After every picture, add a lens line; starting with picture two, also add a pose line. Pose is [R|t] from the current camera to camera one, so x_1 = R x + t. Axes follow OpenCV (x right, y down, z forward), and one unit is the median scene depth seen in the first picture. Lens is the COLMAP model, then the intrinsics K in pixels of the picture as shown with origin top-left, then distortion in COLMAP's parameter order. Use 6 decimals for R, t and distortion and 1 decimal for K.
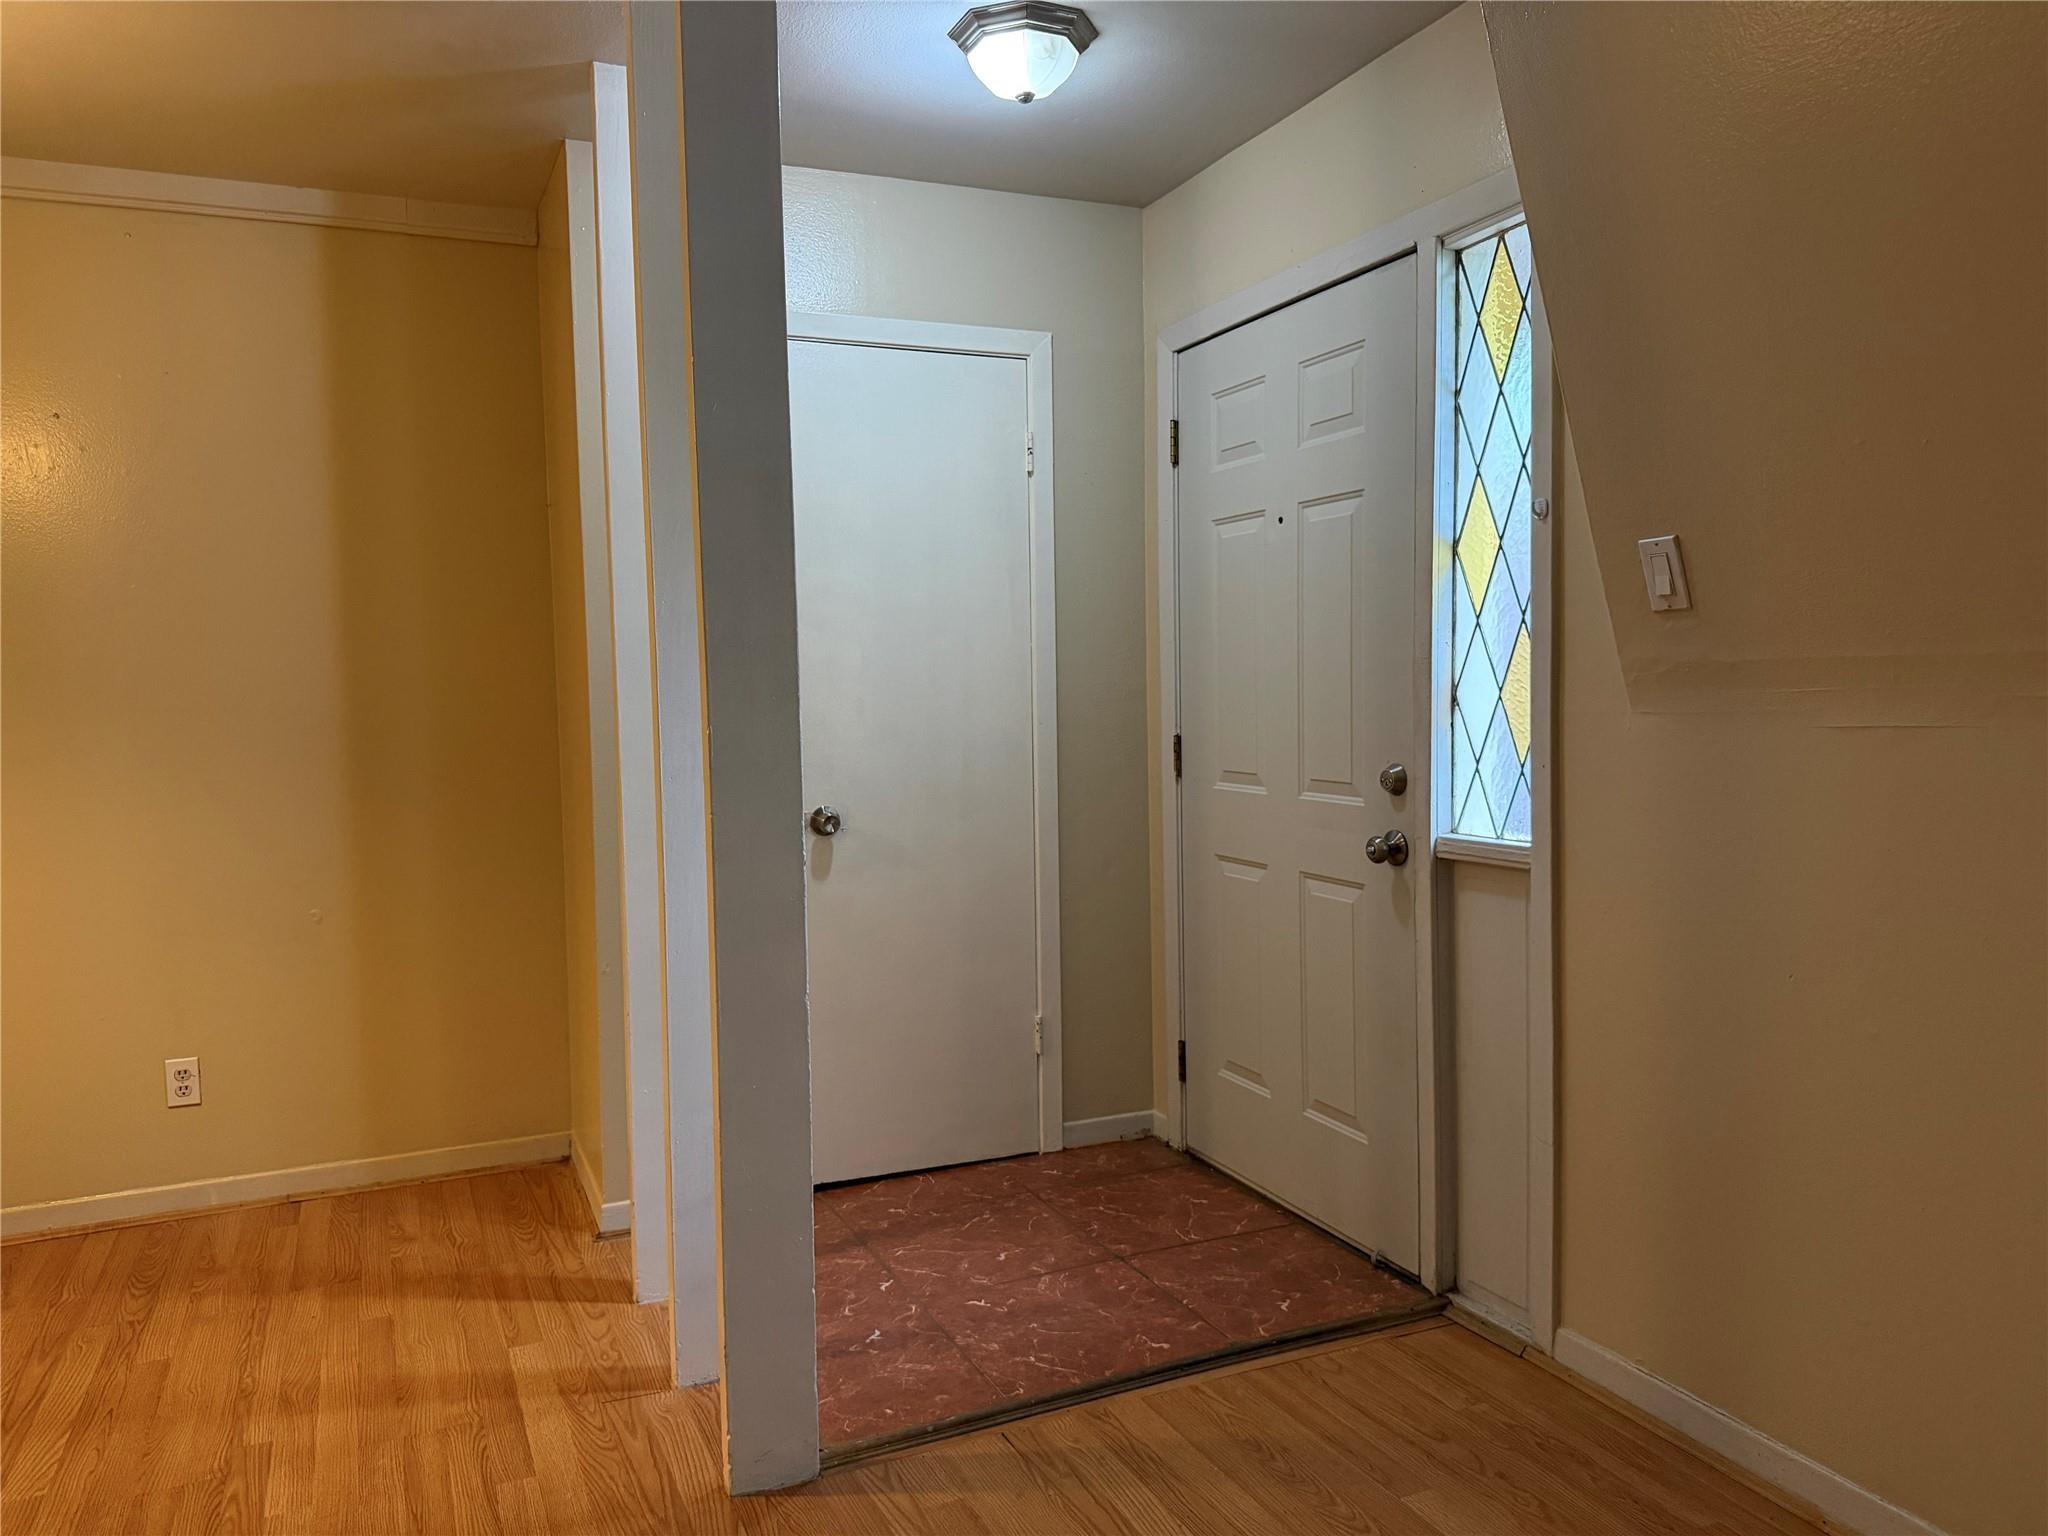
lens RADIAL K [[1453.5, 0, 1022.8], [0, 1453.5, 768.9], [0, 0, 1]] dist [0.017428, -0.042282]
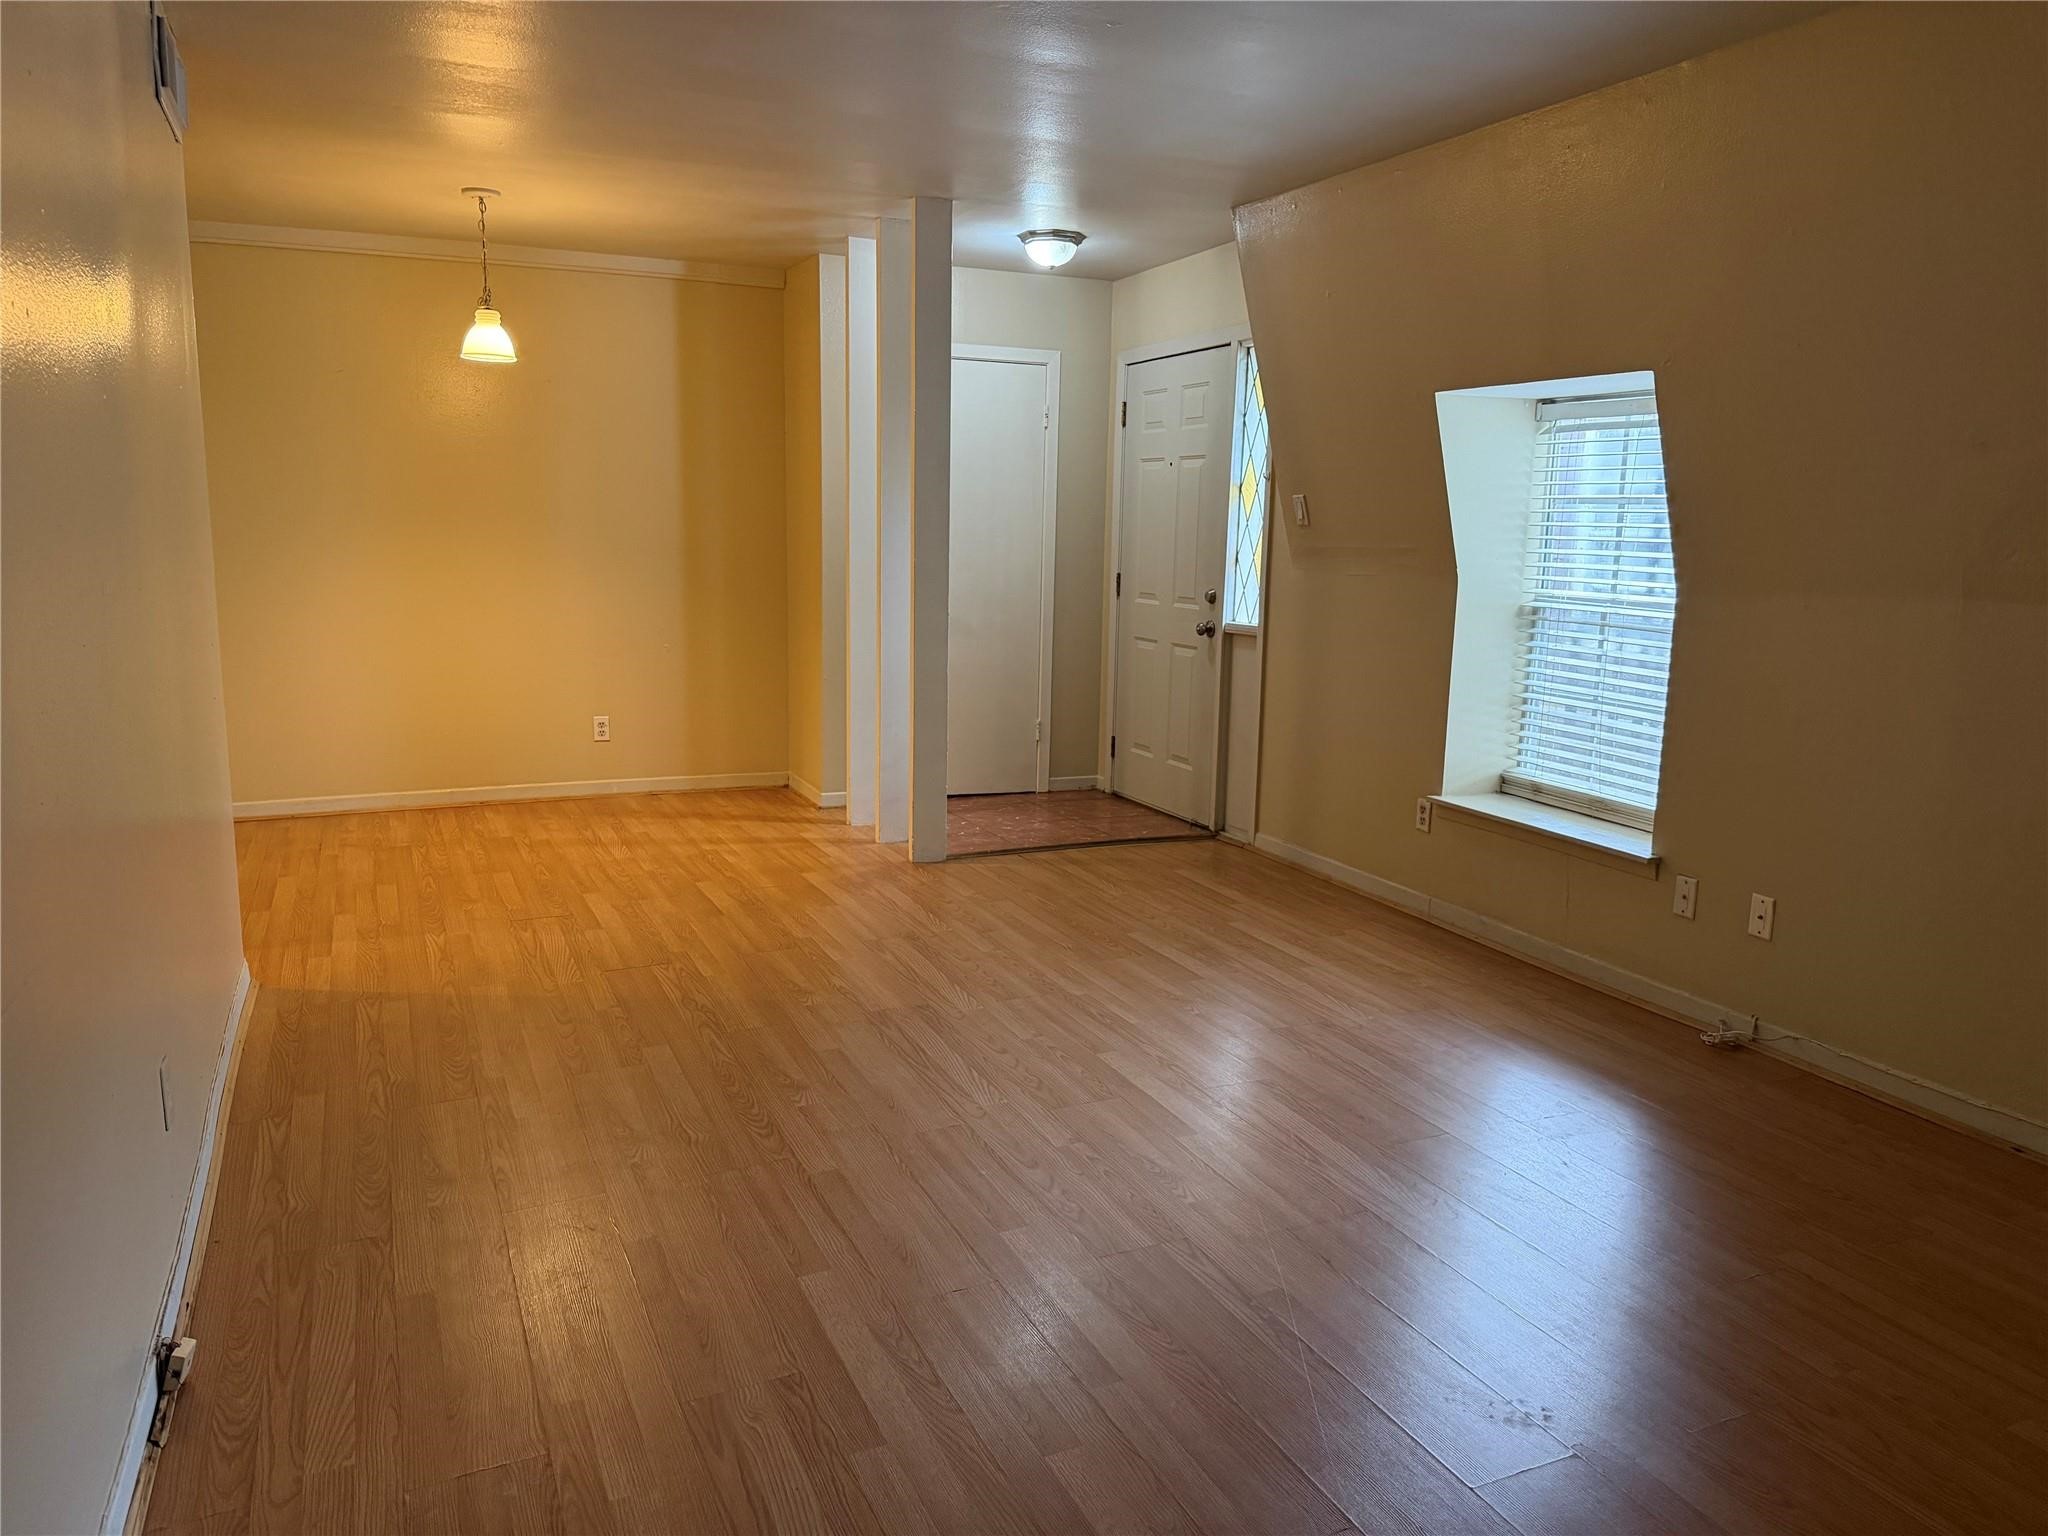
lens RADIAL K [[1453.5, 0, 1063.4], [0, 1453.5, 822.6], [0, 0, 1]] dist [0.017428, -0.042282]
pose [[0.998733, 0.039050, 0.031750, -0.013961], [-0.043021, 0.989789, 0.135893, 0.050874], [-0.026119, -0.137086, 0.990215, -1.057241]]
